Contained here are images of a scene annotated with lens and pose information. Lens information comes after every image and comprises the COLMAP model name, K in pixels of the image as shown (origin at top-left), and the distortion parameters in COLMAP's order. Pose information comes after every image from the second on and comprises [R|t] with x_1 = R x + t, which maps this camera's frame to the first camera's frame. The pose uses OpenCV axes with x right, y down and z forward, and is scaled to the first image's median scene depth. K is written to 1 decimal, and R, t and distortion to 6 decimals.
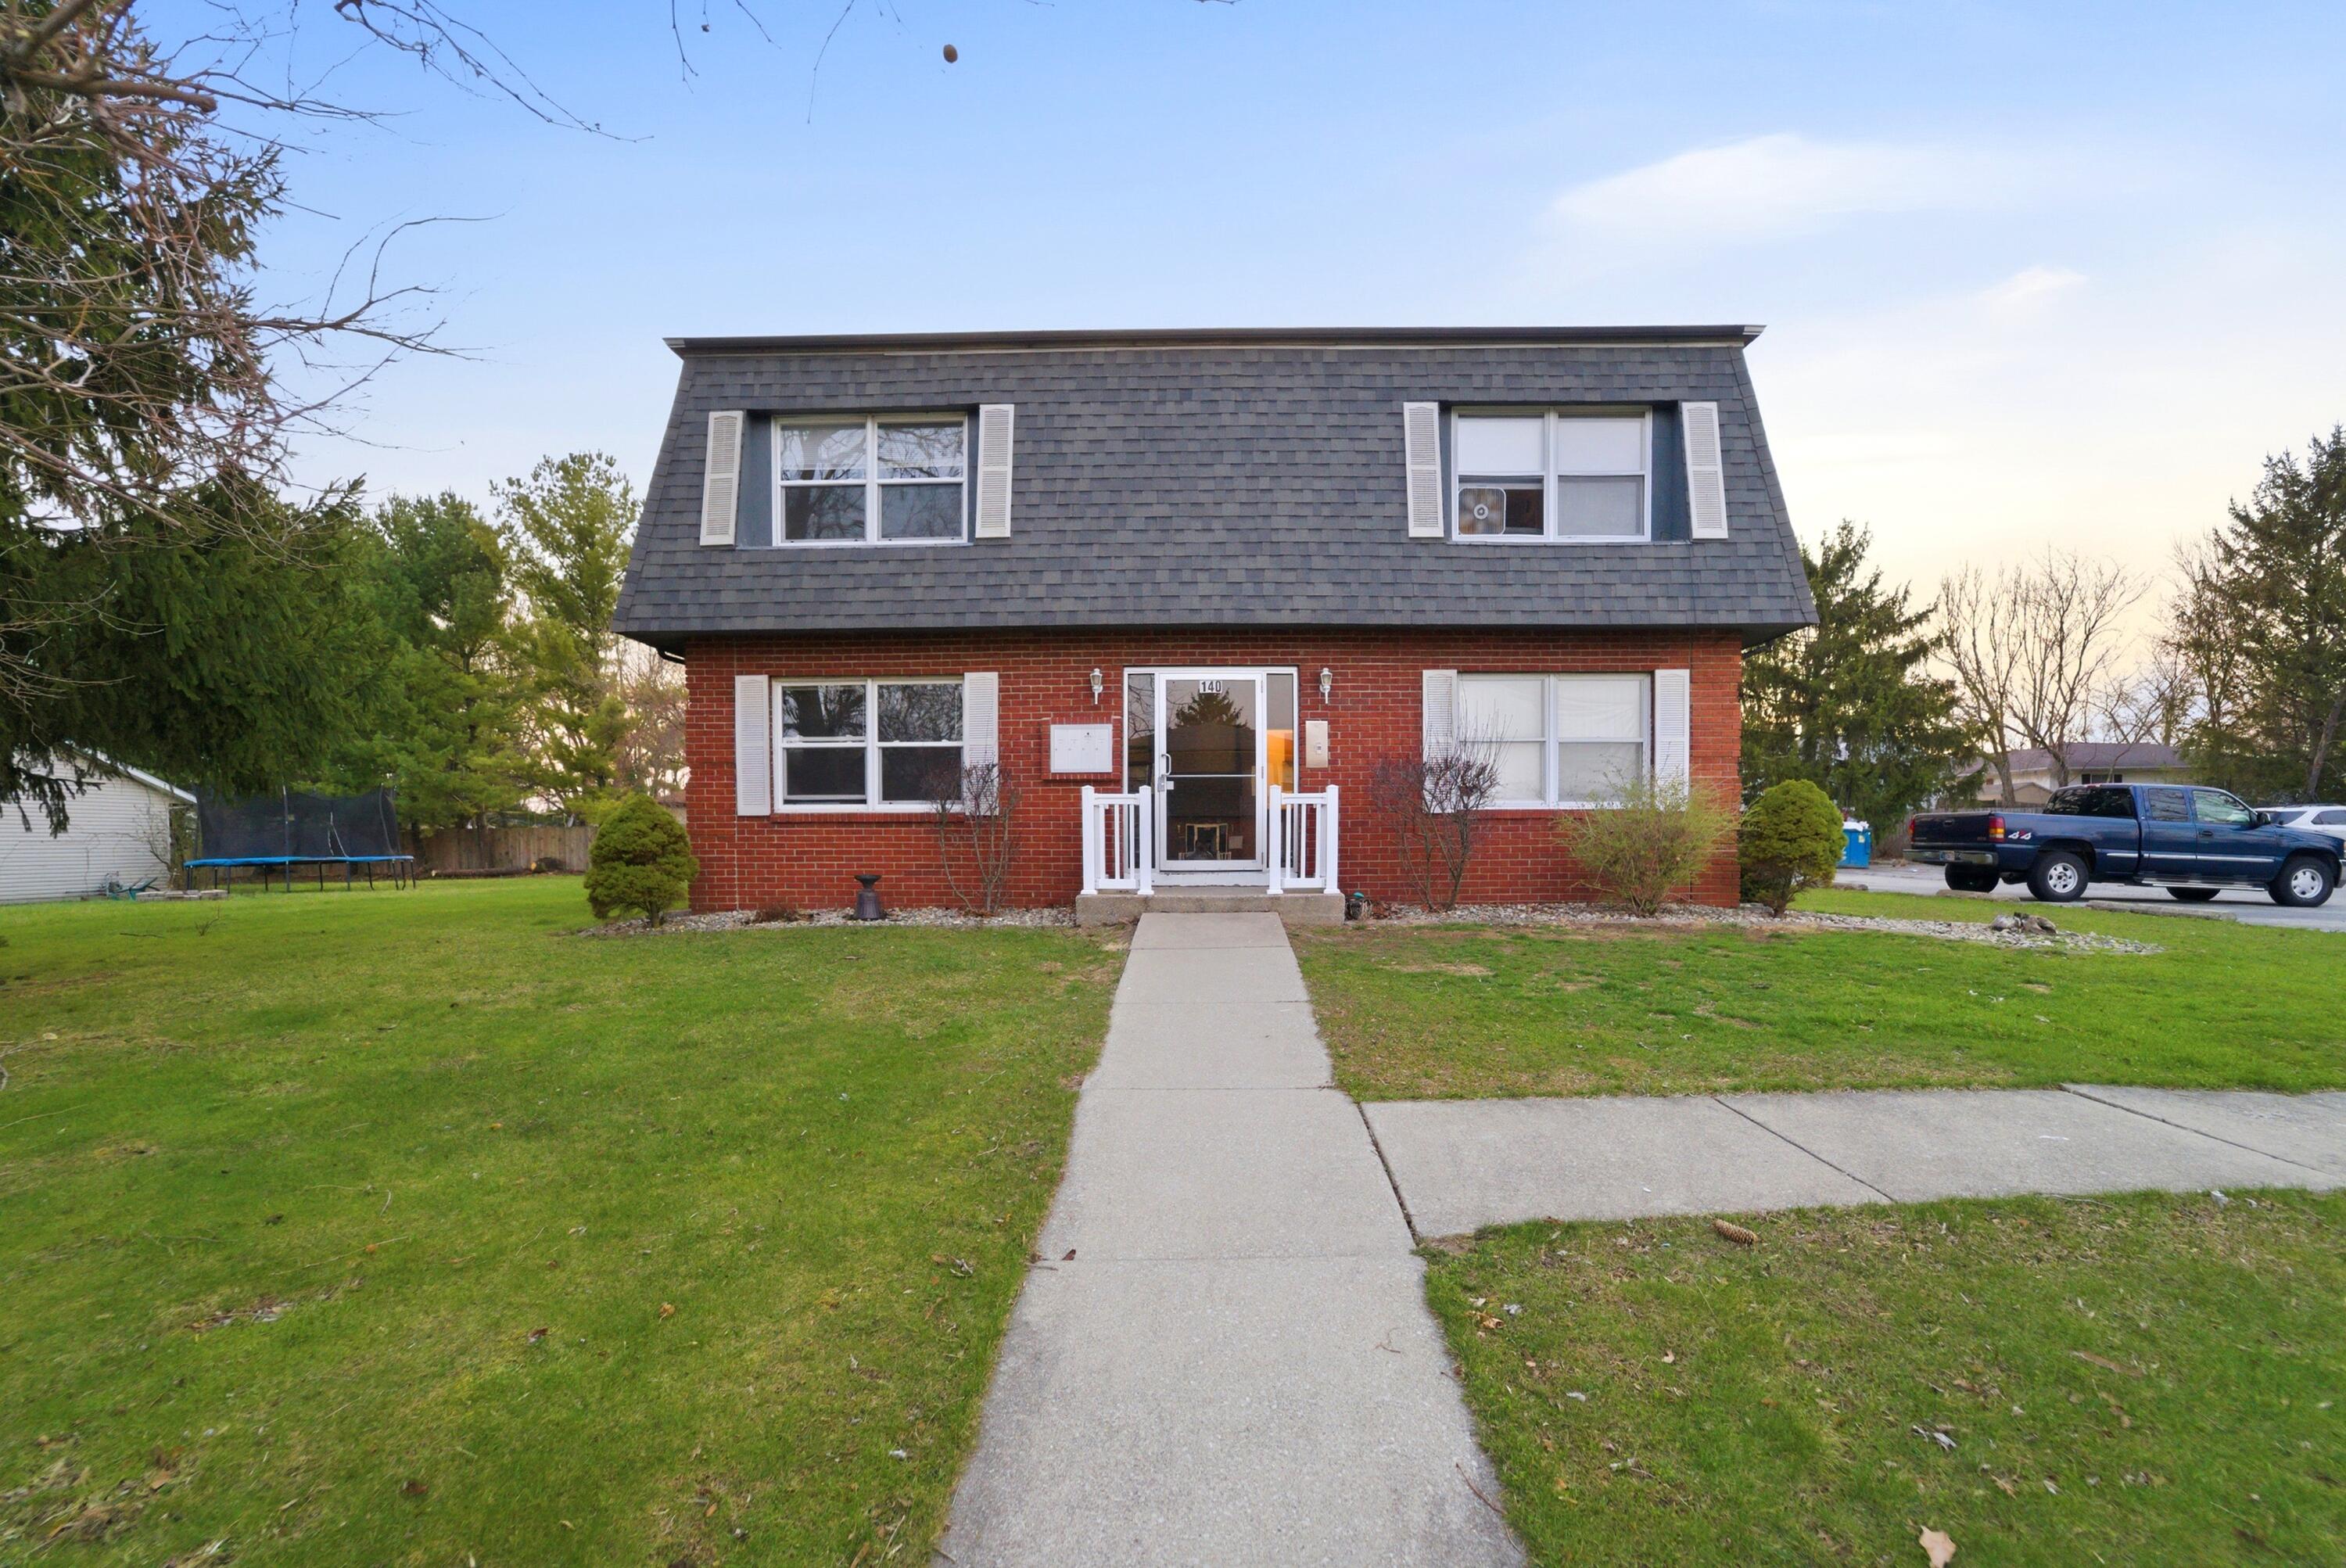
lens RADIAL K [[1028.2, 0, 1205.8], [0, 1028.2, 840.4], [0, 0, 1]] dist [0.013300, 0.000344]
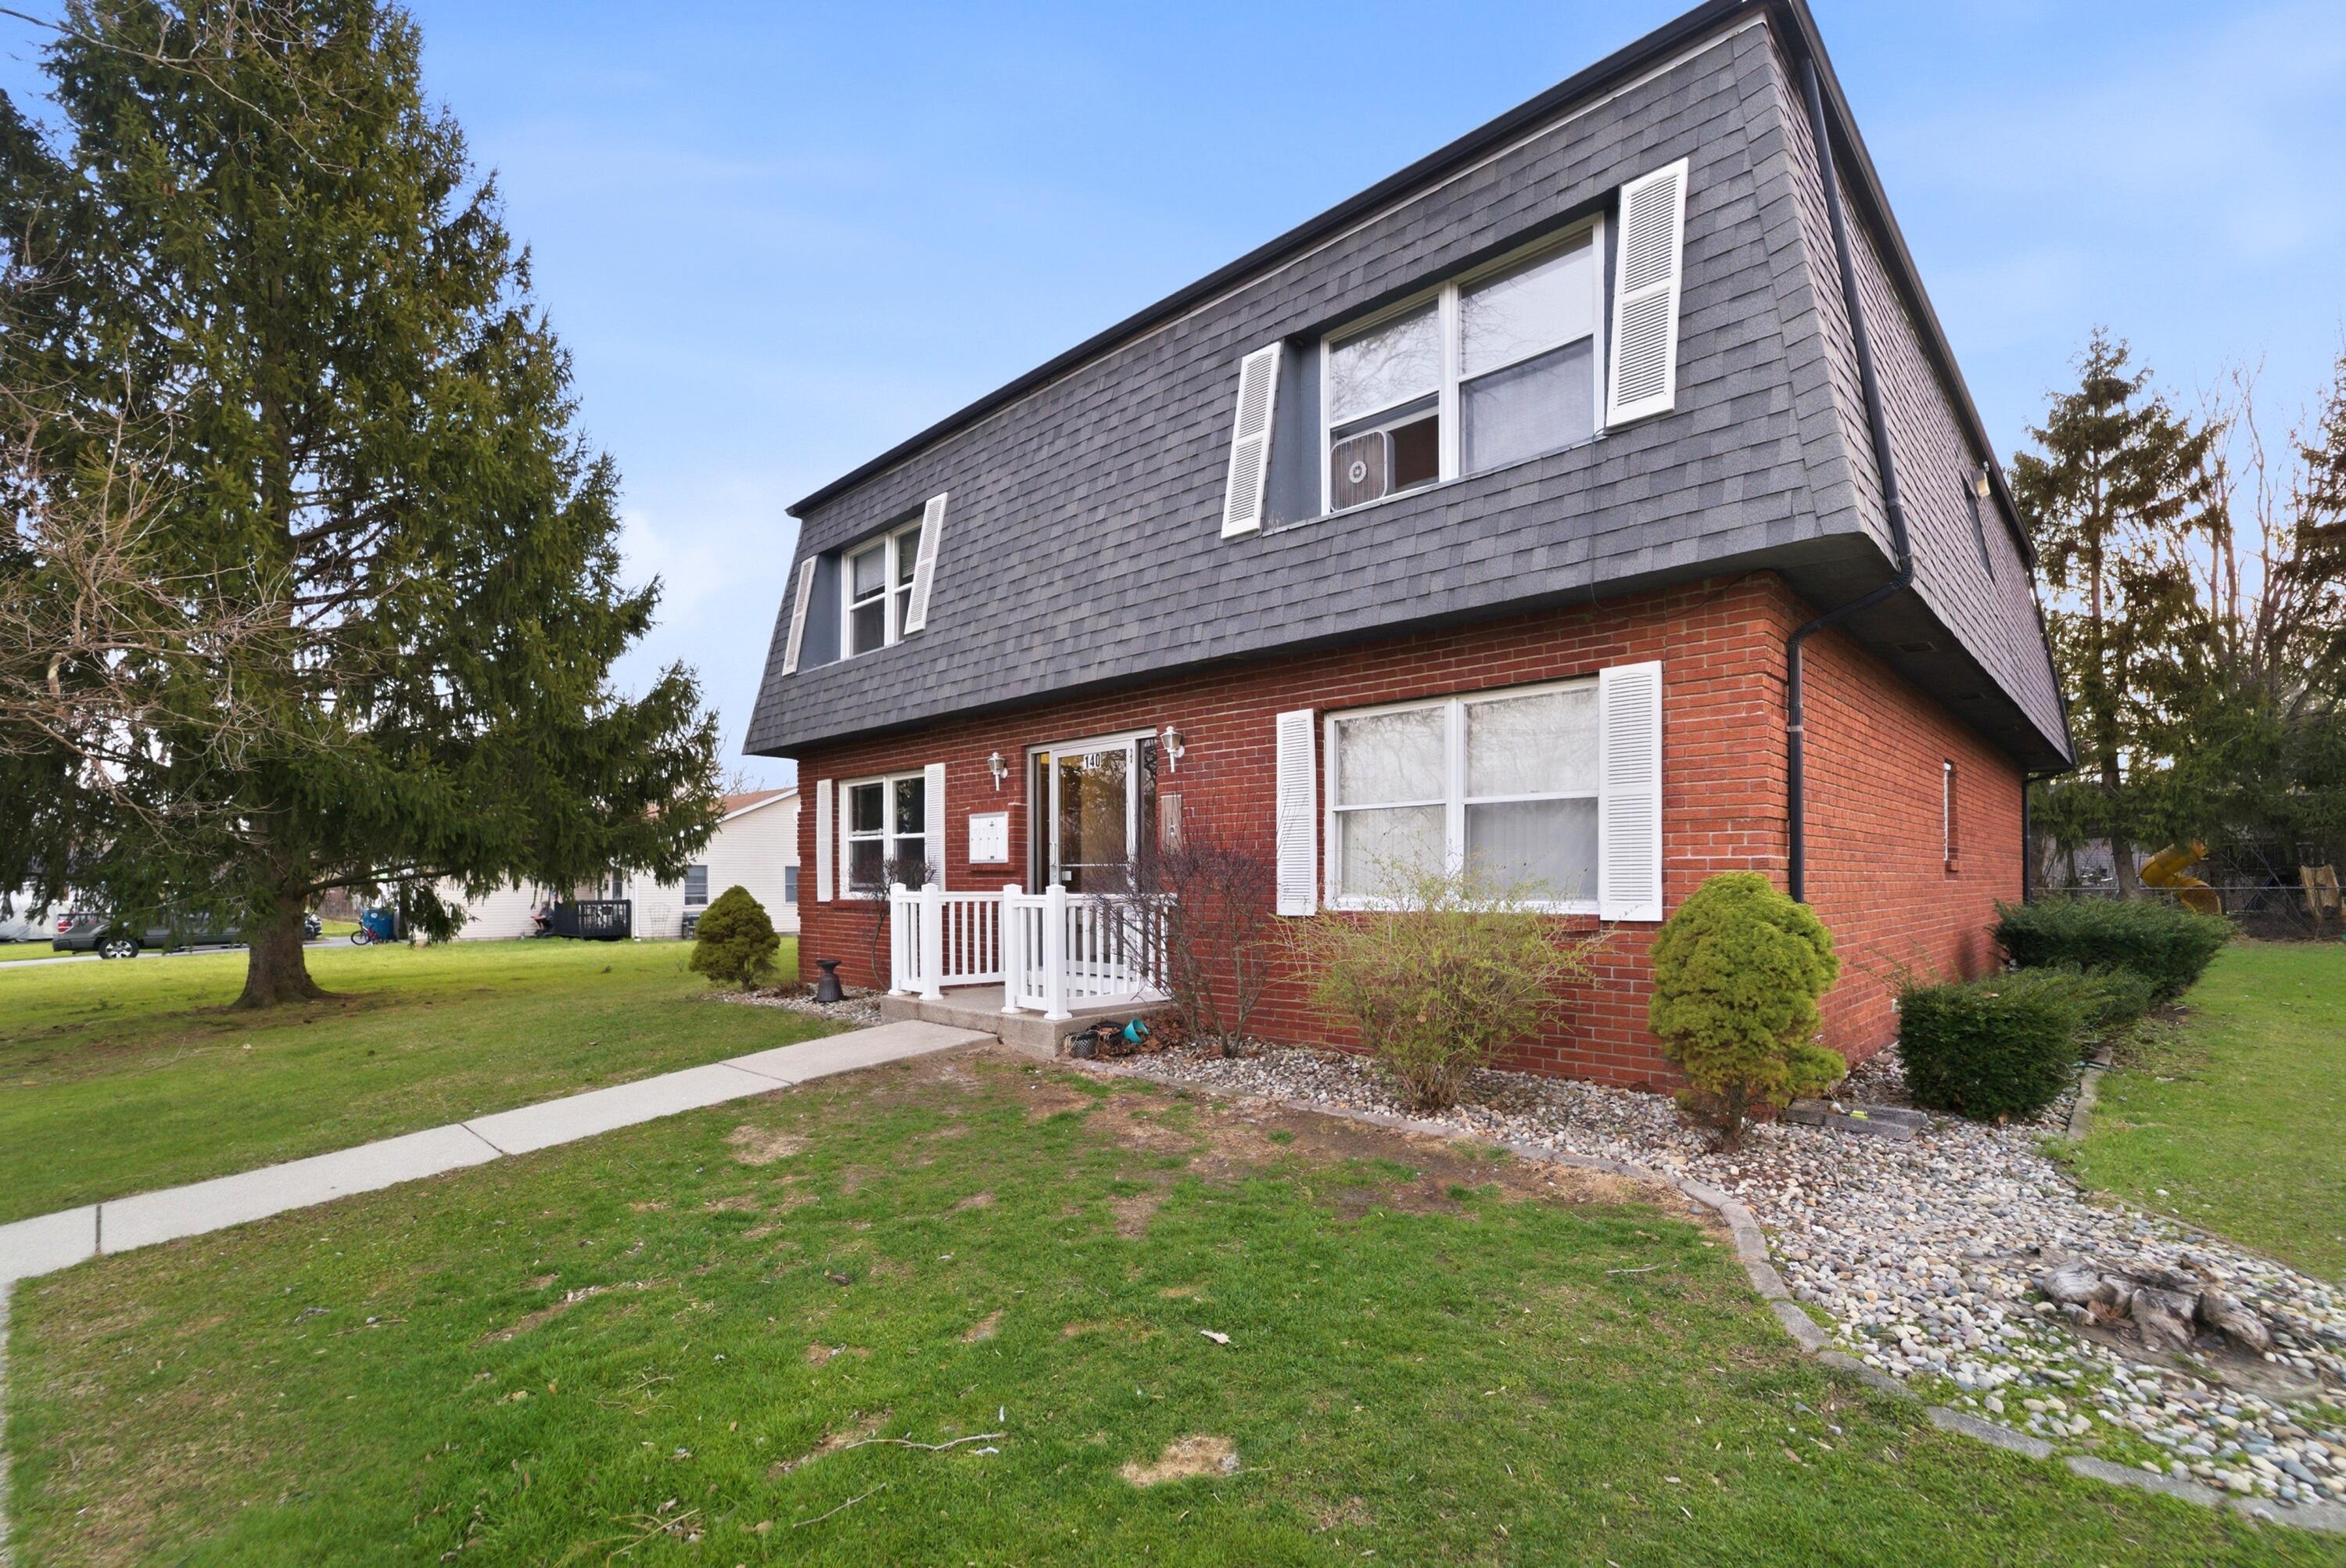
lens RADIAL K [[1009.9, 0, 1173.9], [0, 1009.9, 883.7], [0, 0, 1]] dist [-0.001862, 0.000114]
pose [[0.739284, 0.002324, -0.673389, 0.651044], [-0.005431, 0.999982, -0.002511, -0.045527], [0.673372, 0.005514, 0.739284, 0.439037]]
